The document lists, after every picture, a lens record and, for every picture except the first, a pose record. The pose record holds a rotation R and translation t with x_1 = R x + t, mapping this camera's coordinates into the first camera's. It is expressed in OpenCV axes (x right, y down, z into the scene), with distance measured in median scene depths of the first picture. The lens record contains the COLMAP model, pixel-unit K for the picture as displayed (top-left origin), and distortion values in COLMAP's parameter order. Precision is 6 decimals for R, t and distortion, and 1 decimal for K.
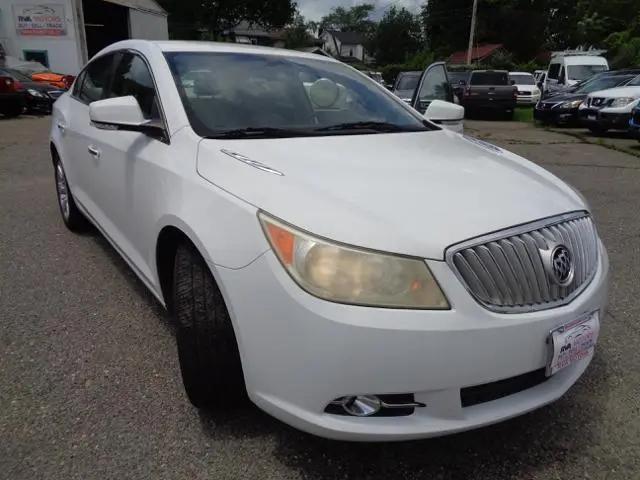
lens RADIAL K [[470.3, 0, 316.6], [0, 470.3, 239.5], [0, 0, 1]] dist [0.001852, 0.004959]
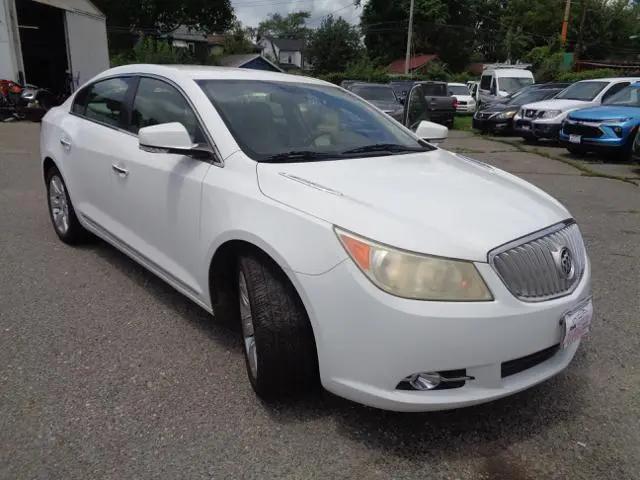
lens RADIAL K [[470.3, 0, 316.6], [0, 470.3, 239.5], [0, 0, 1]] dist [0.001852, 0.004959]
pose [[0.992437, -0.025309, 0.120117, -0.225952], [0.026731, 0.999590, -0.010248, -0.011075], [-0.119808, 0.013382, 0.992707, -0.139358]]
